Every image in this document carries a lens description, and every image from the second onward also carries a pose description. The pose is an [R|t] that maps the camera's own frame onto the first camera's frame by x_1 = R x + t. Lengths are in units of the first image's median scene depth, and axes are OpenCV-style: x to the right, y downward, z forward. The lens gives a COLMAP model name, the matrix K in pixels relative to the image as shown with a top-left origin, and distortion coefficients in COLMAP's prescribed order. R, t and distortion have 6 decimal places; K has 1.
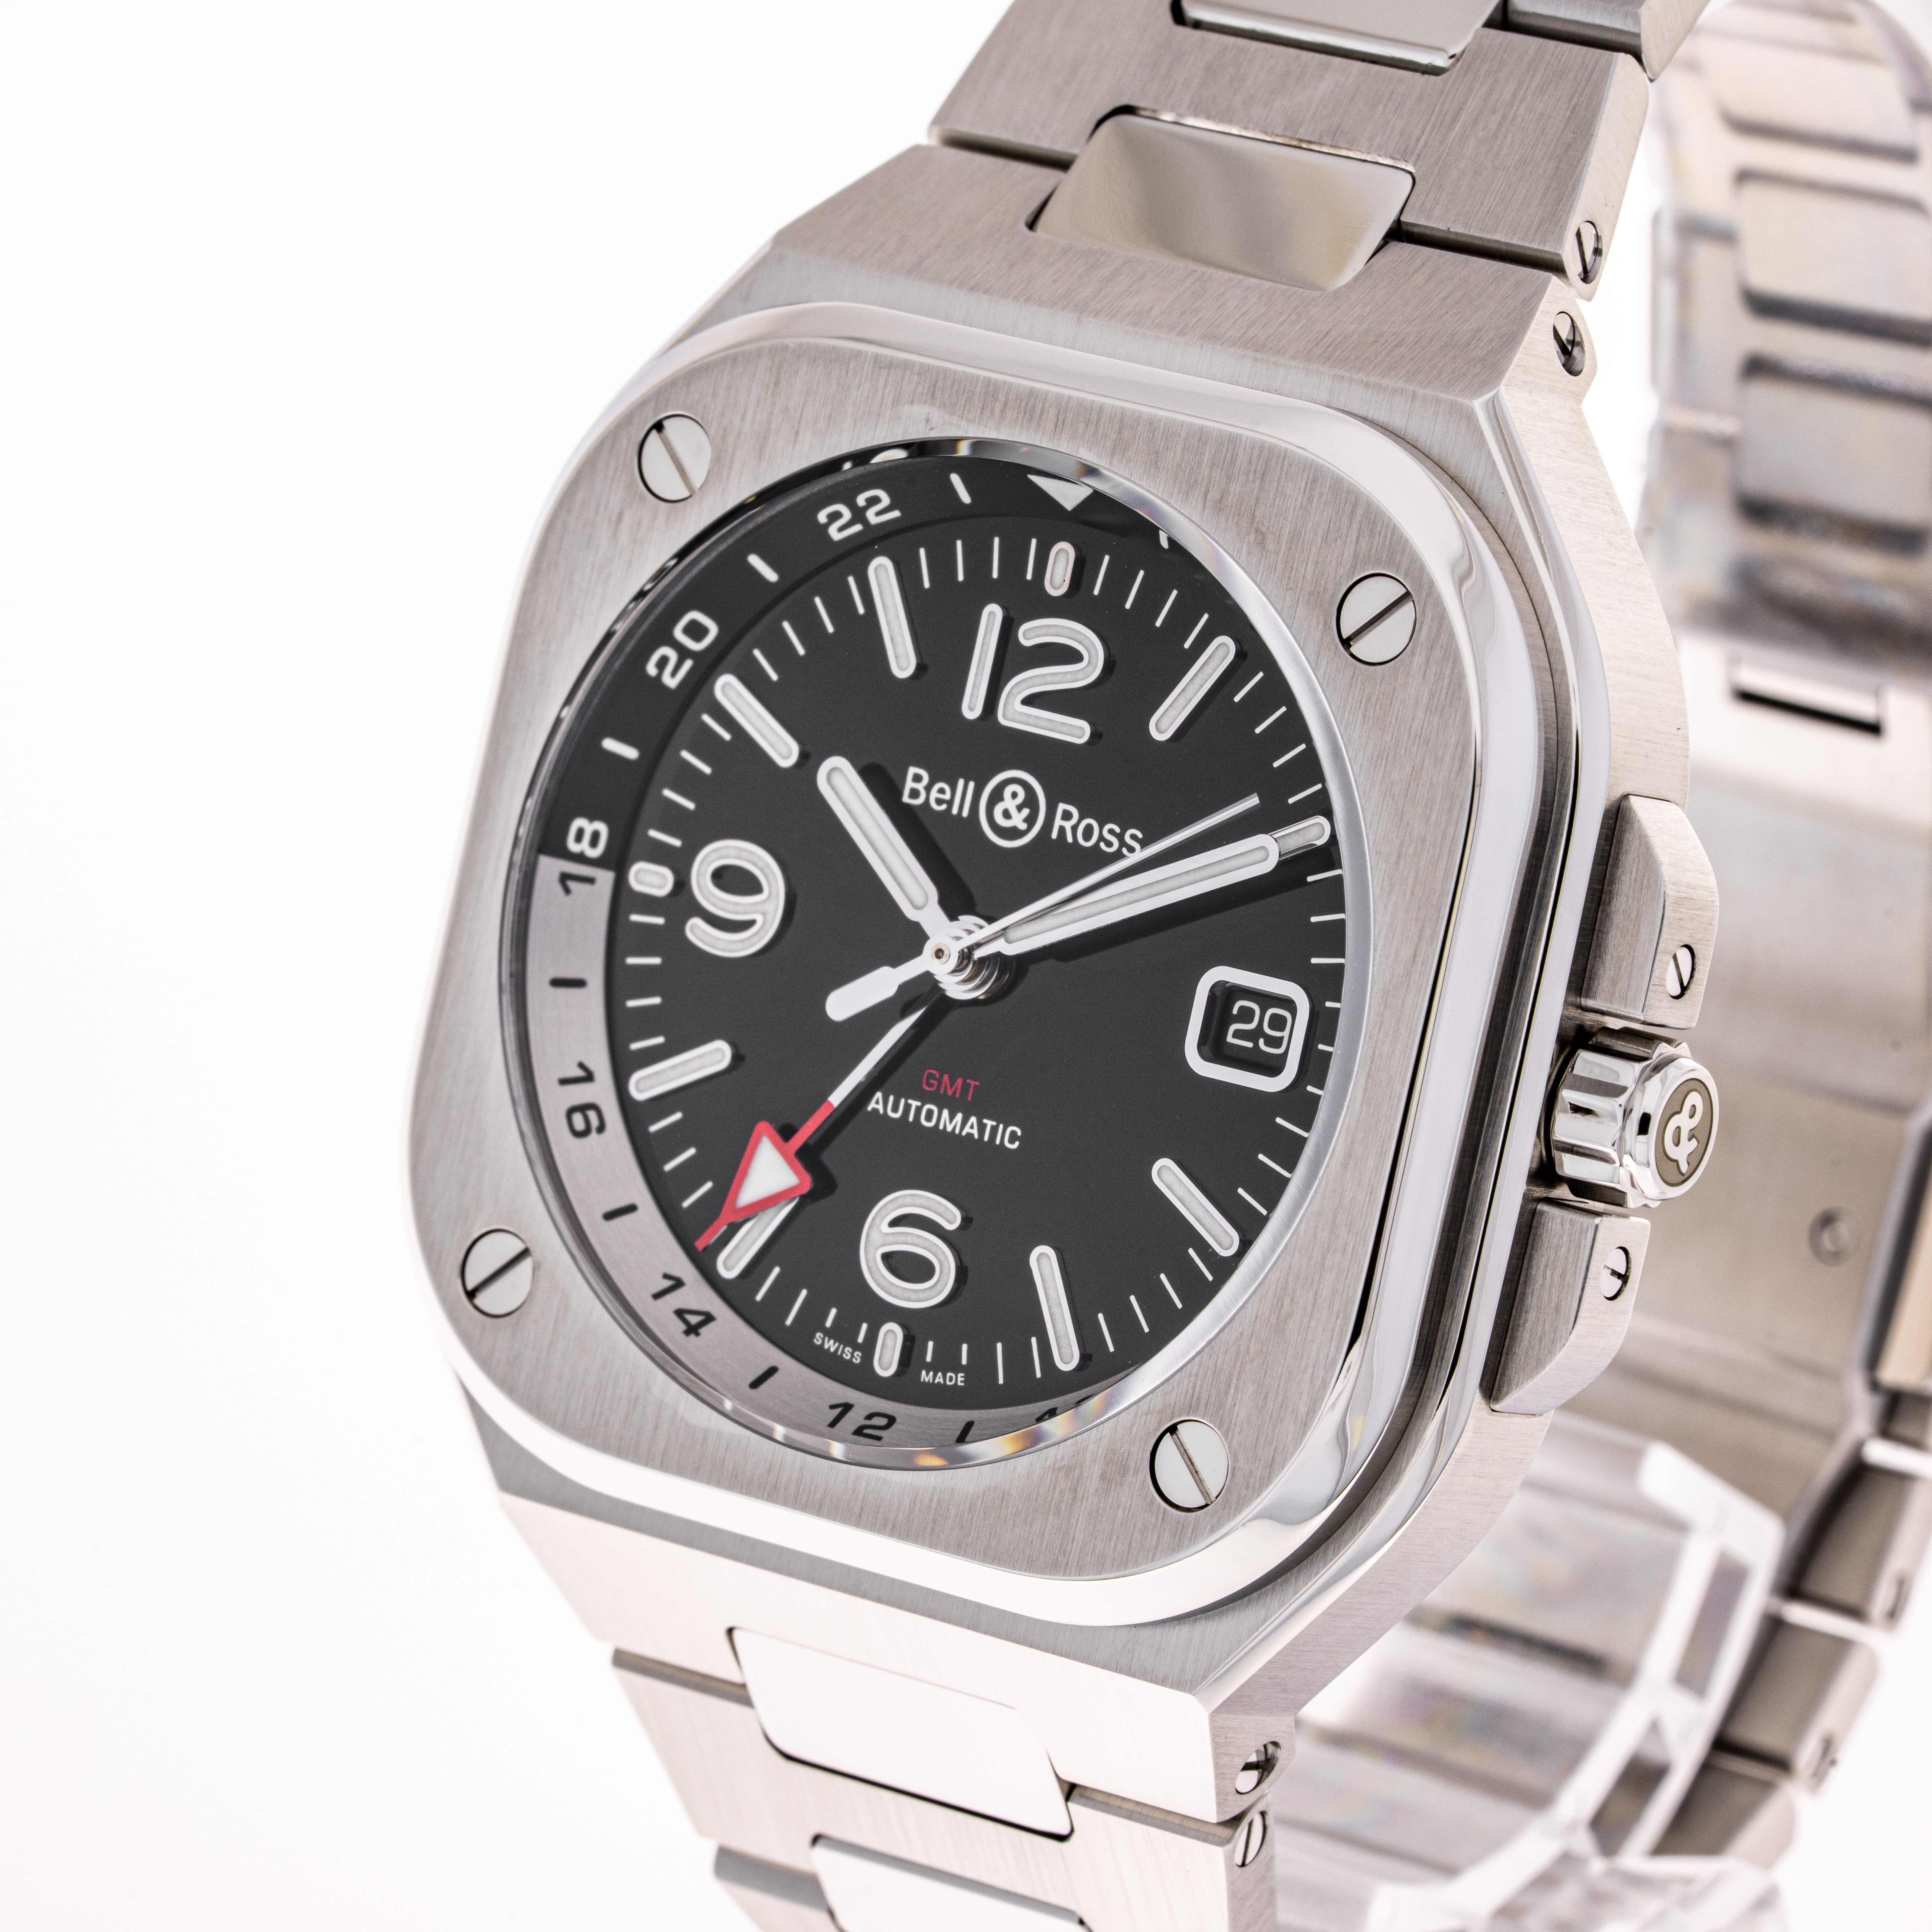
lens RADIAL K [[11794.8, 0, 967.9], [0, 11794.8, 958.1], [0, 0, 1]] dist [-0.914228, 0.000000]
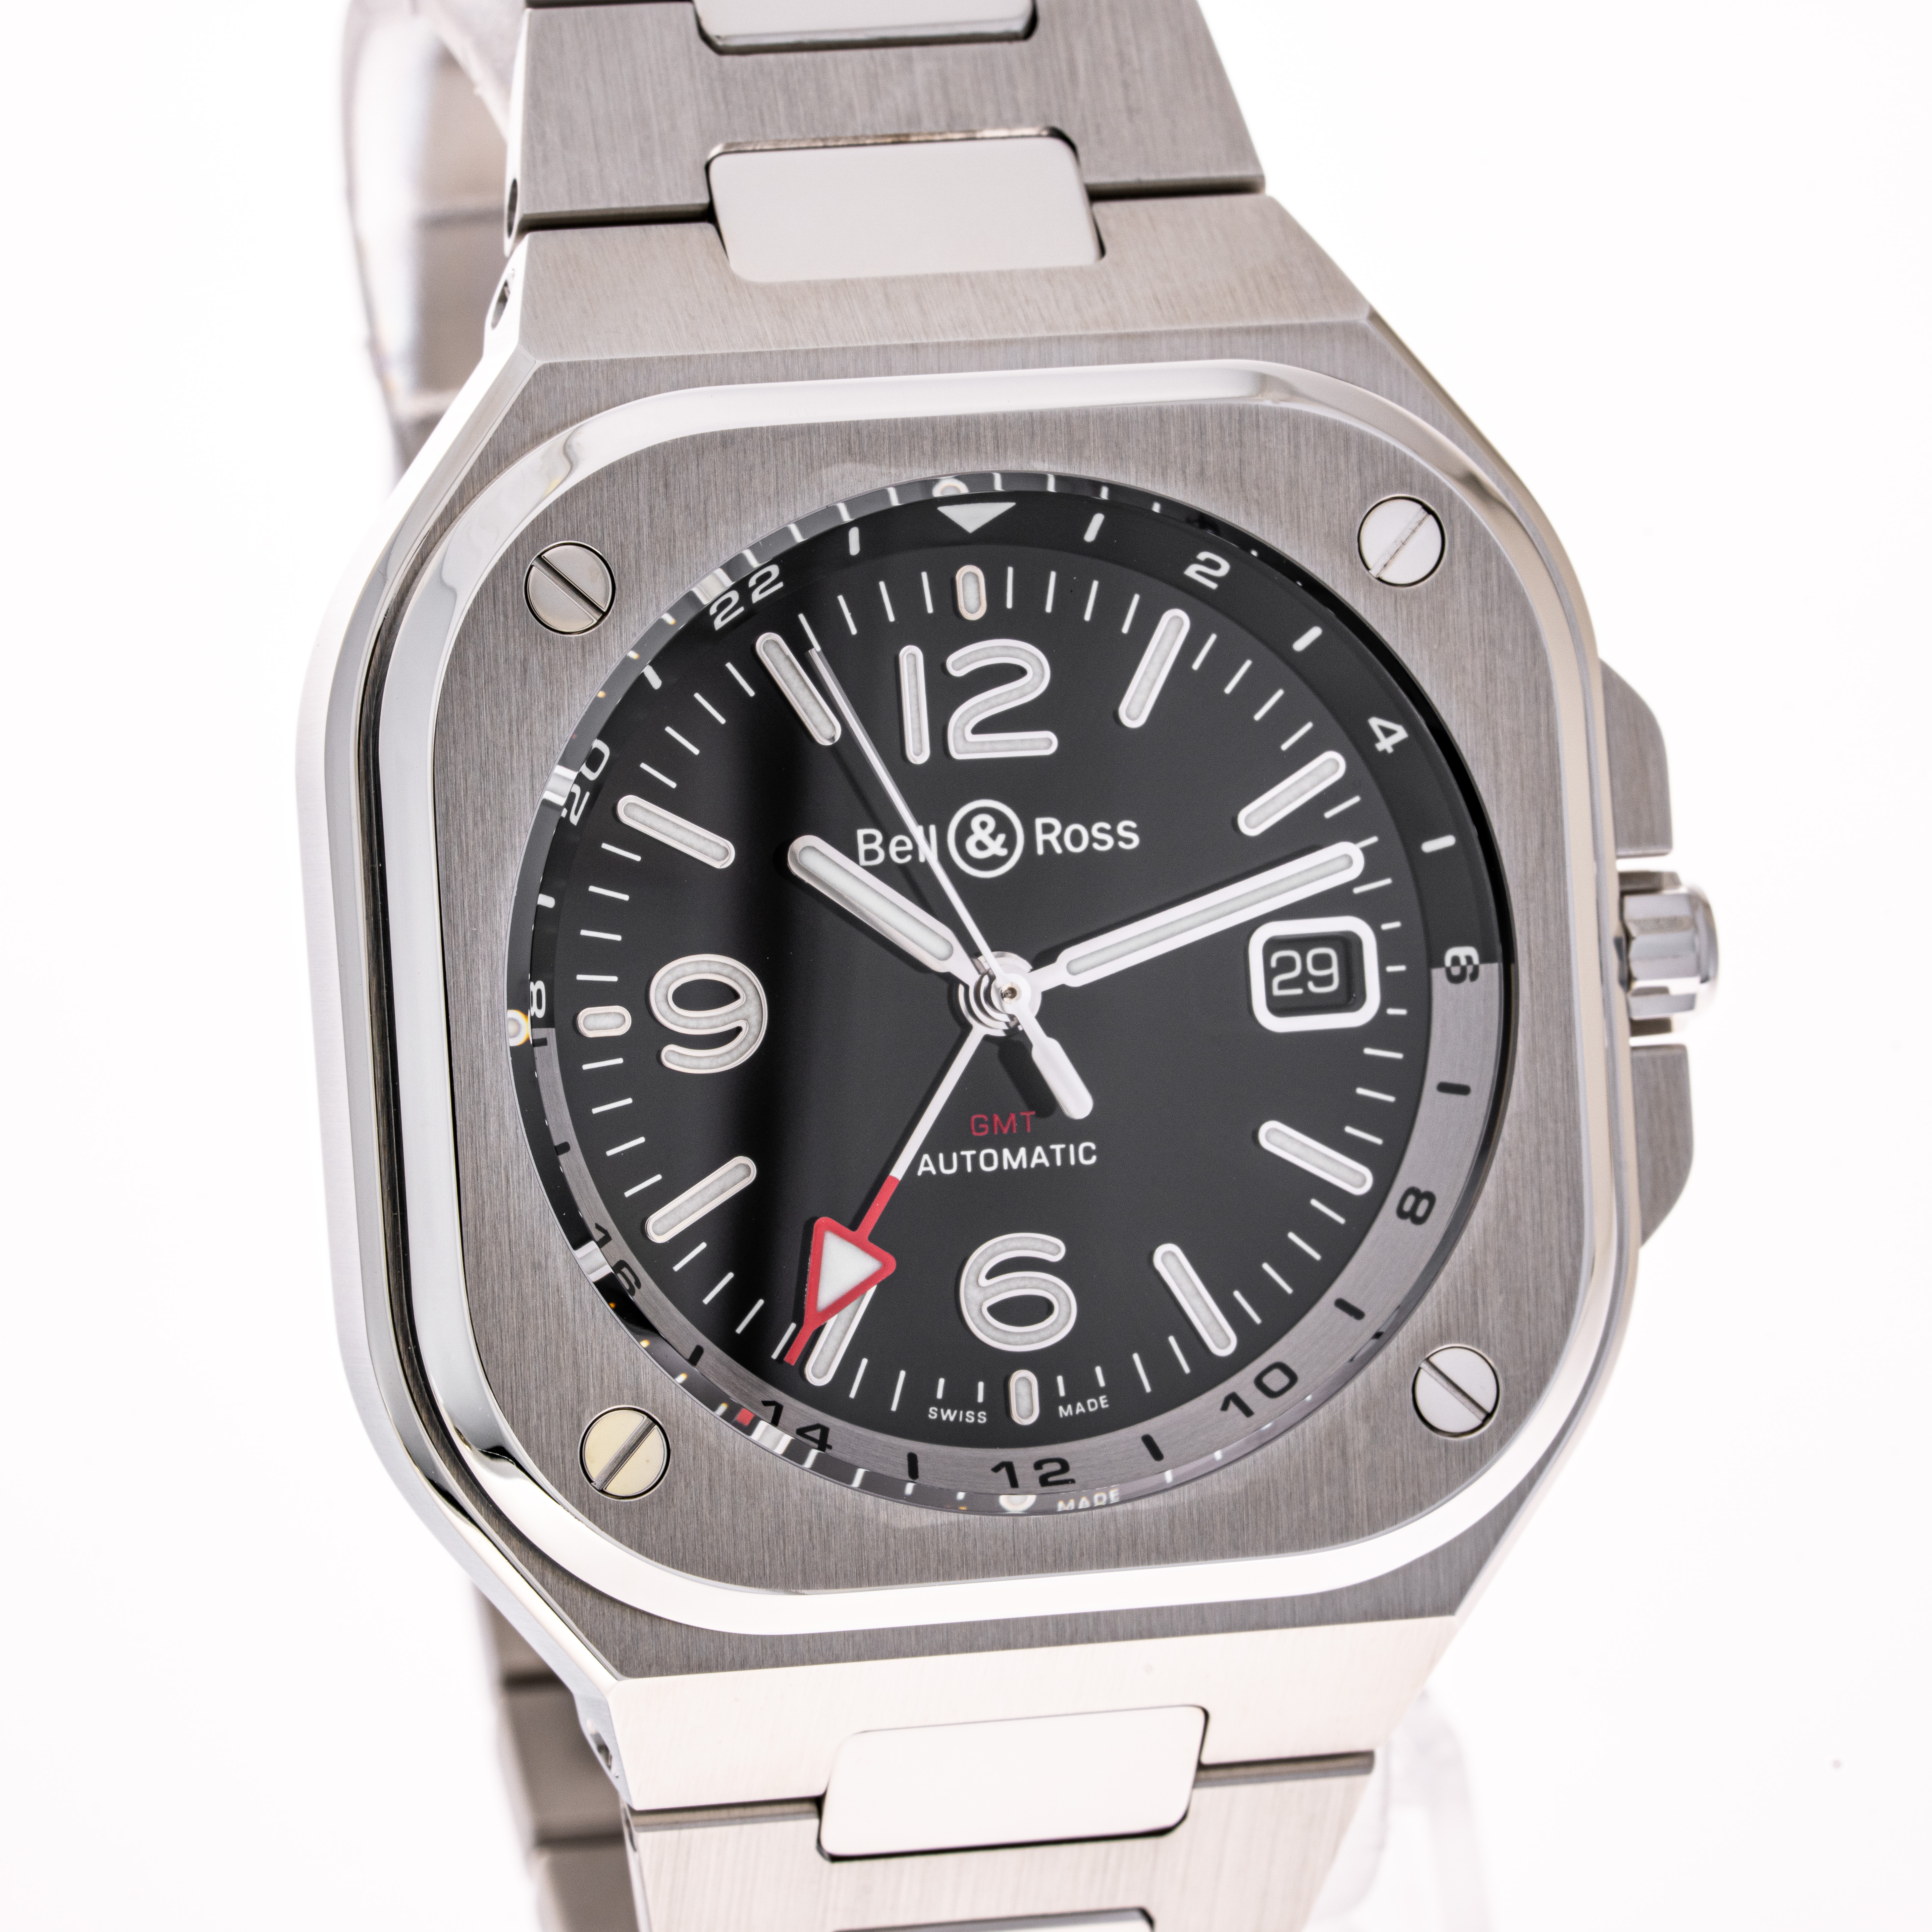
lens RADIAL K [[11794.8, 0, 971.4], [0, 11794.8, 962.1], [0, 0, 1]] dist [-0.914228, 0.000000]
pose [[0.654778, -0.259232, 0.709975, -0.703677], [0.246837, 0.961180, 0.123308, -0.125234], [-0.714379, 0.094509, 0.693348, 0.313072]]
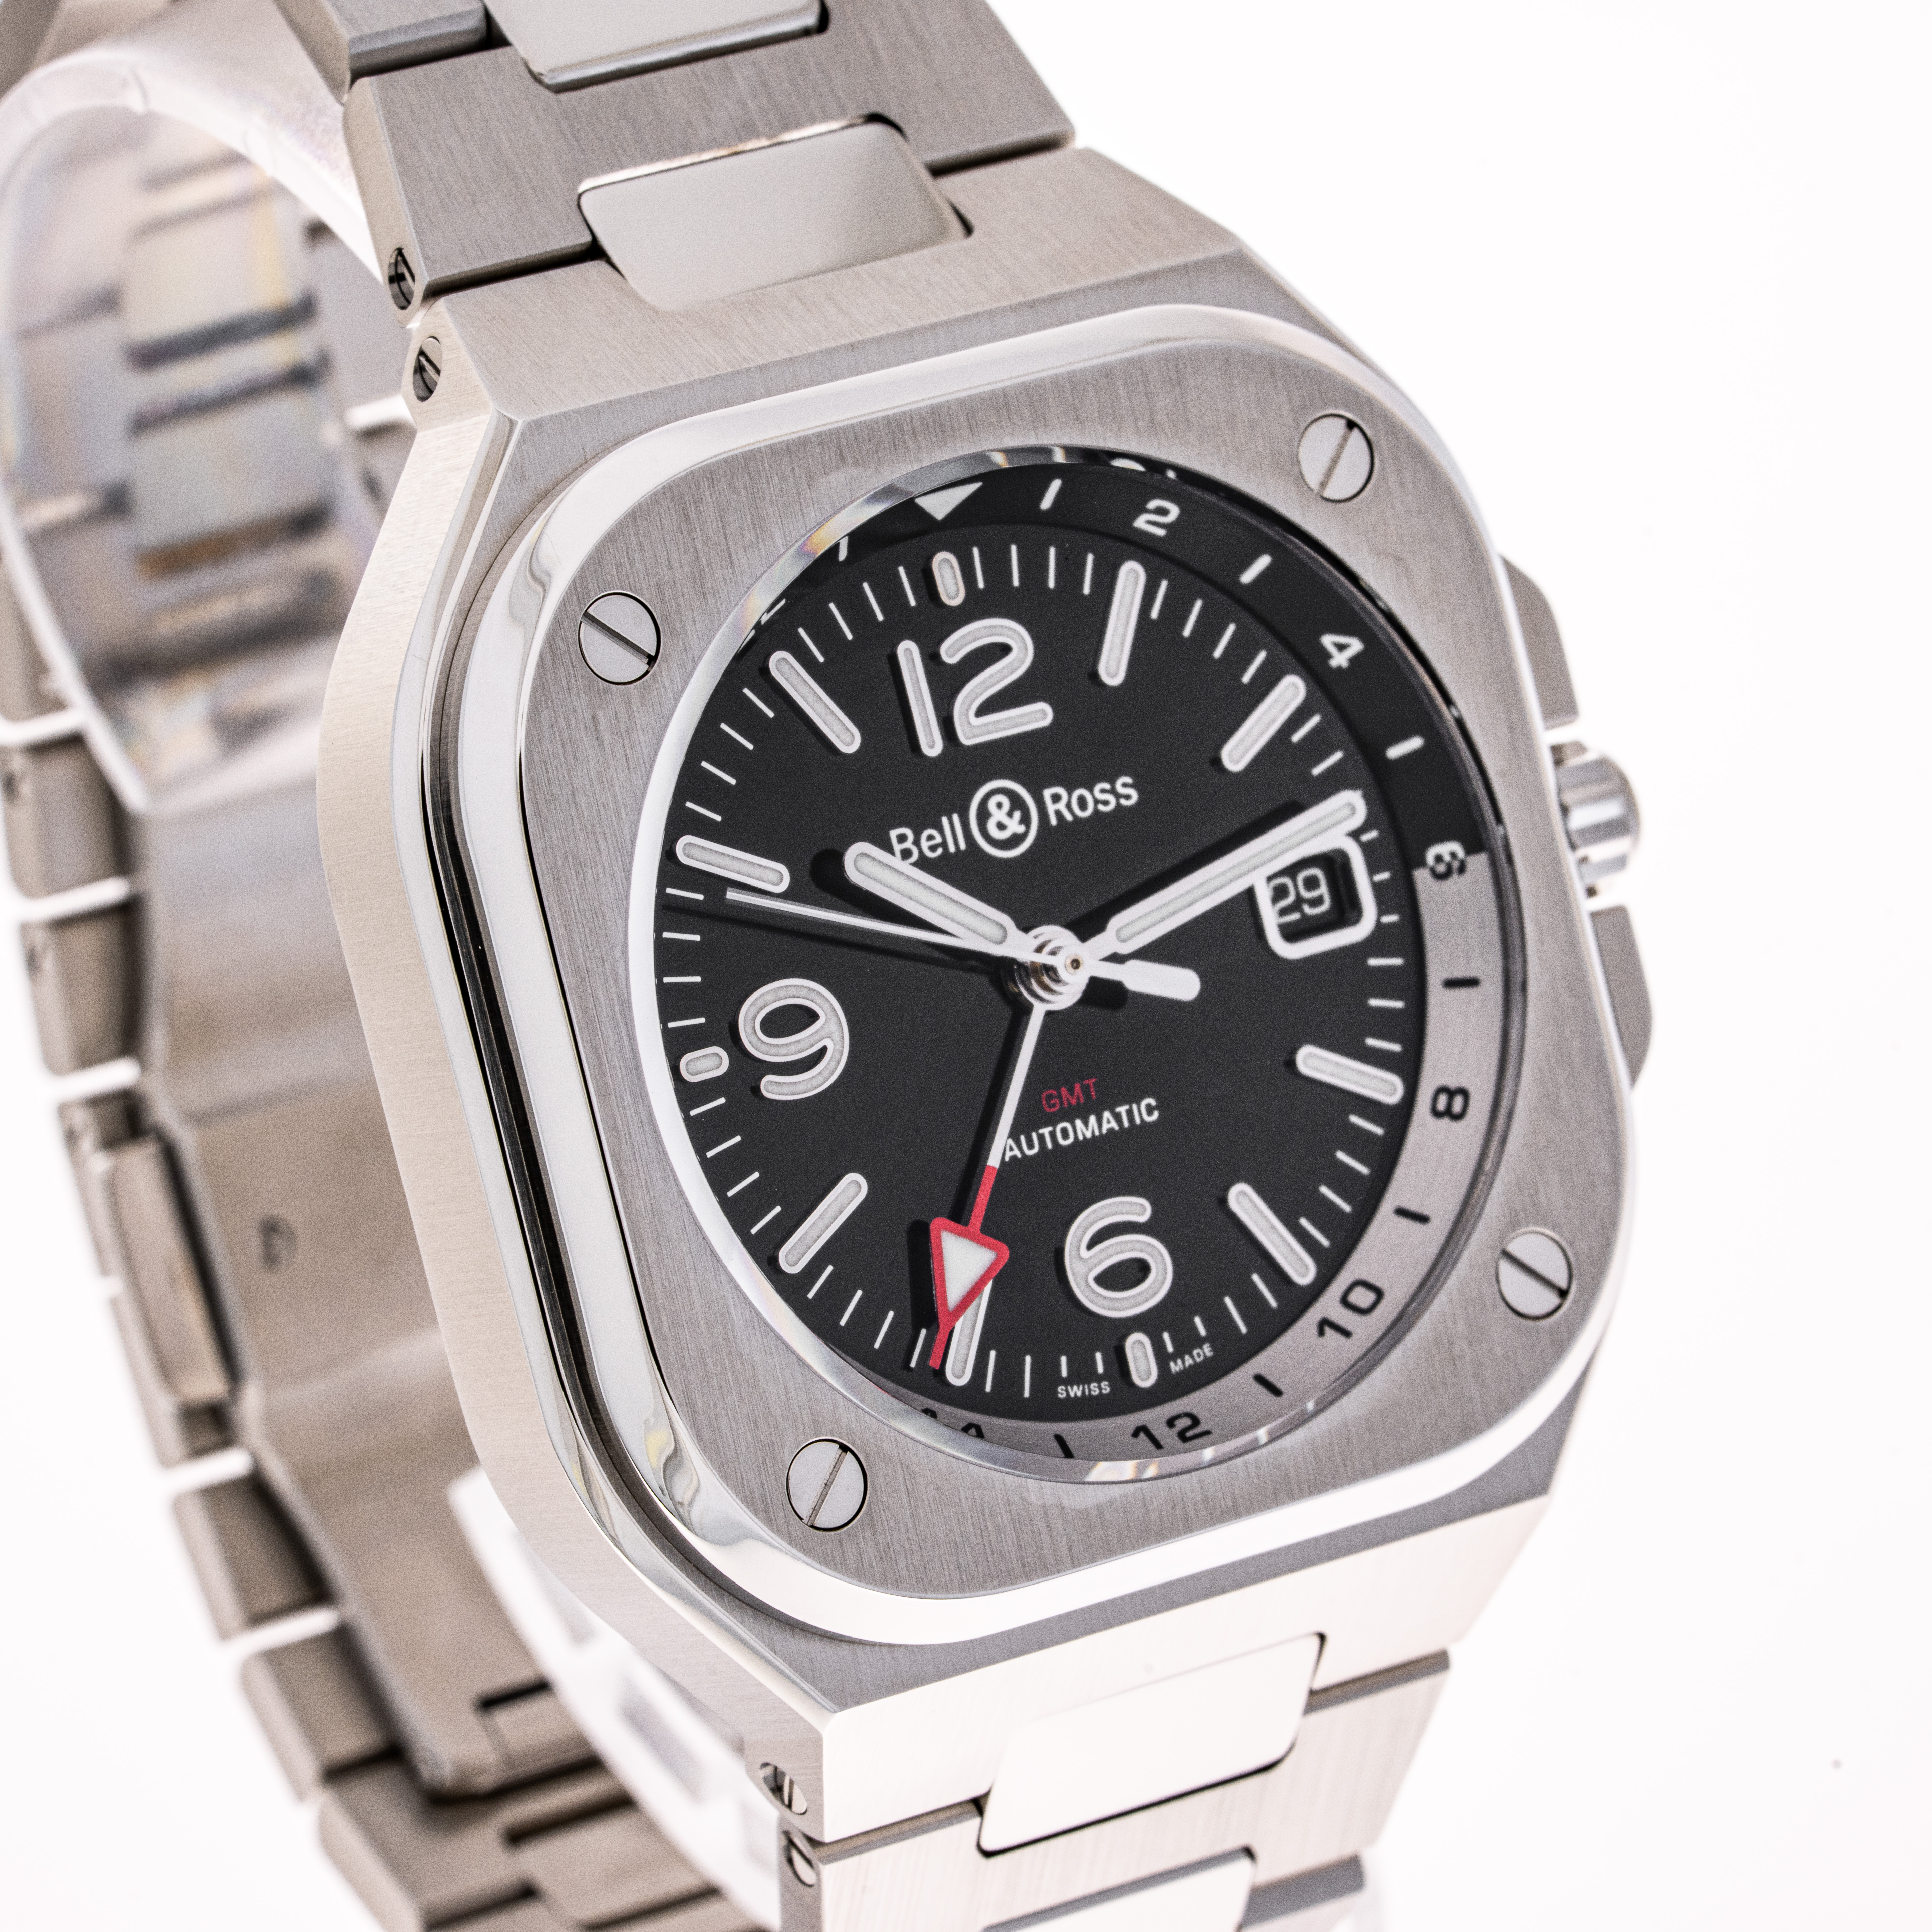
lens RADIAL K [[11794.8, 0, 1077.1], [0, 11794.8, 922.3], [0, 0, 1]] dist [-0.914228, 0.000000]
pose [[0.364184, -0.350162, 0.862993, -0.853164], [0.367624, 0.905431, 0.212243, -0.213037], [-0.855700, 0.239961, 0.458471, 0.540700]]
